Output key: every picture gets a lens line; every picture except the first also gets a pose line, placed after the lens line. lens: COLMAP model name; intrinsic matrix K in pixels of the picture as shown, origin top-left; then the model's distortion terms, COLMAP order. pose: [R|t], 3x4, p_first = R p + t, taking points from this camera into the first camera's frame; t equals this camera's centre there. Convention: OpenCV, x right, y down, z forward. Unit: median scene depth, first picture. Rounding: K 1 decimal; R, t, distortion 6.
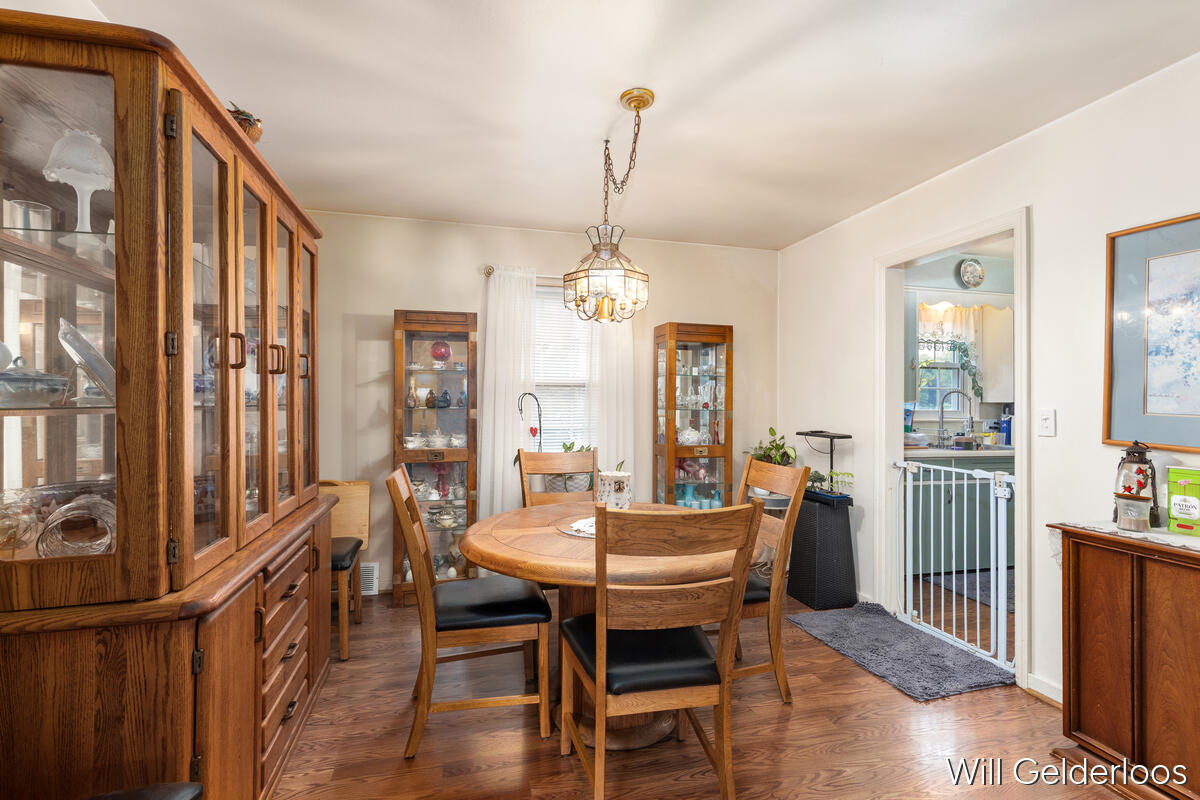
lens RADIAL K [[557.4, 0, 607.5], [0, 557.4, 400.5], [0, 0, 1]] dist [-0.005586, -0.000383]
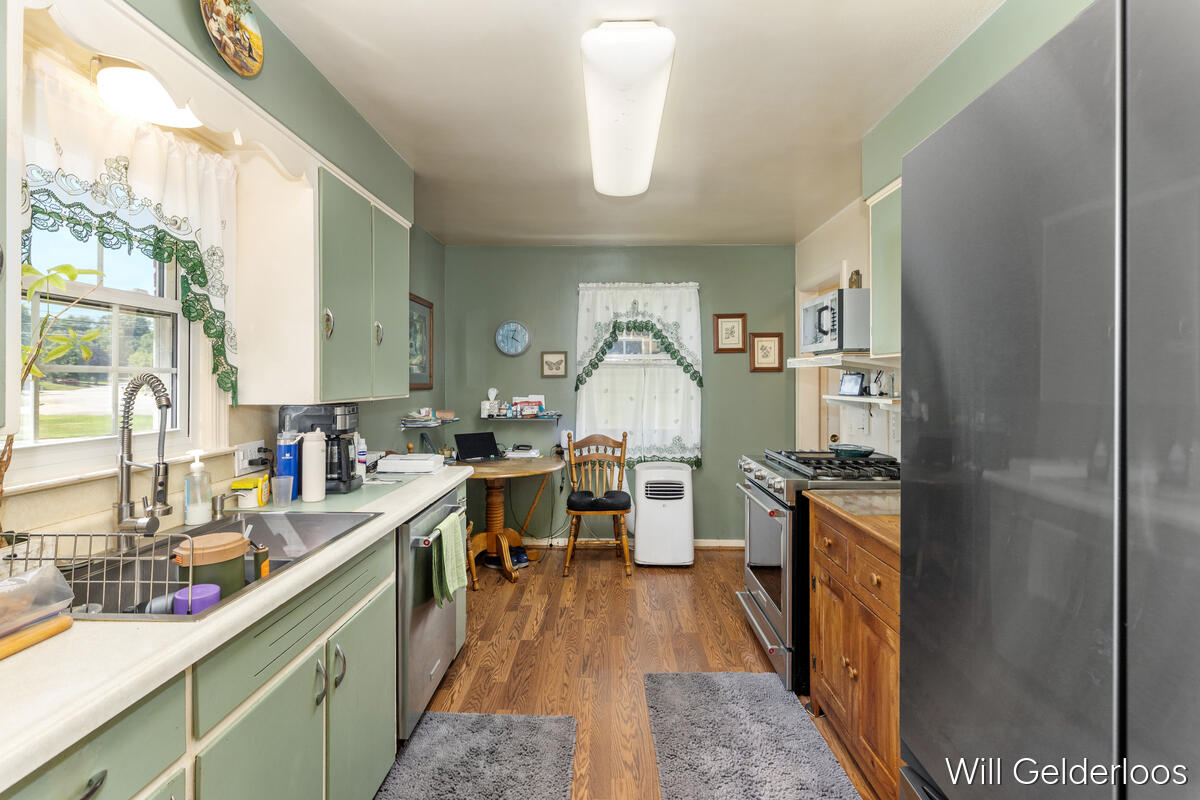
lens RADIAL K [[557.4, 0, 602.8], [0, 557.4, 389.2], [0, 0, 1]] dist [-0.005586, -0.000383]
pose [[0.291478, -0.008516, 0.956540, 0.366267], [-0.002534, 0.999950, 0.009675, -0.012395], [-0.956574, -0.005243, 0.291442, 0.628840]]
